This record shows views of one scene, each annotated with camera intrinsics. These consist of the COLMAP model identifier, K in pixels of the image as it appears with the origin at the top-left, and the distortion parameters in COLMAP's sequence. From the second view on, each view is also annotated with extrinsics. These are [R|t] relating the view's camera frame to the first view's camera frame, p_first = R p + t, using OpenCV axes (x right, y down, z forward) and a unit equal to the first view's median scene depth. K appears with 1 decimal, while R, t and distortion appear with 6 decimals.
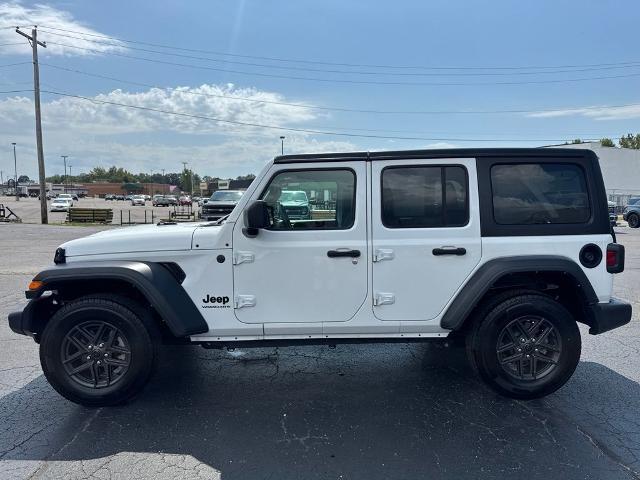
lens RADIAL K [[445.3, 0, 320.6], [0, 445.3, 238.8], [0, 0, 1]] dist [0.023661, -0.036921]
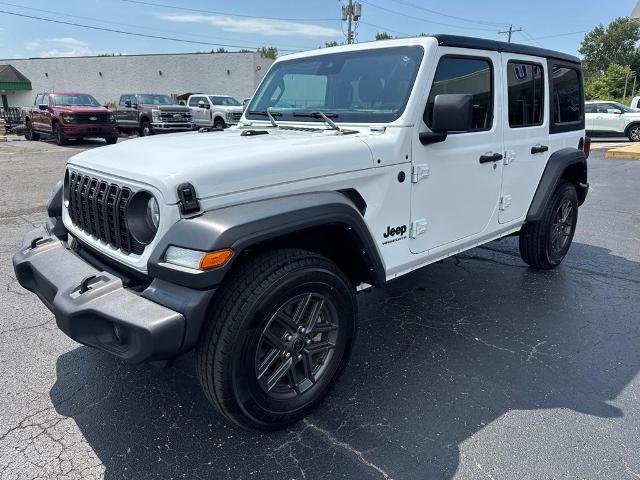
lens RADIAL K [[445.3, 0, 320.1], [0, 445.3, 244.0], [0, 0, 1]] dist [0.023661, -0.036921]
pose [[0.748320, -0.189584, 0.635669, -0.814947], [0.040322, 0.969517, 0.241684, -0.031236], [-0.662112, -0.155226, 0.733153, 0.521786]]
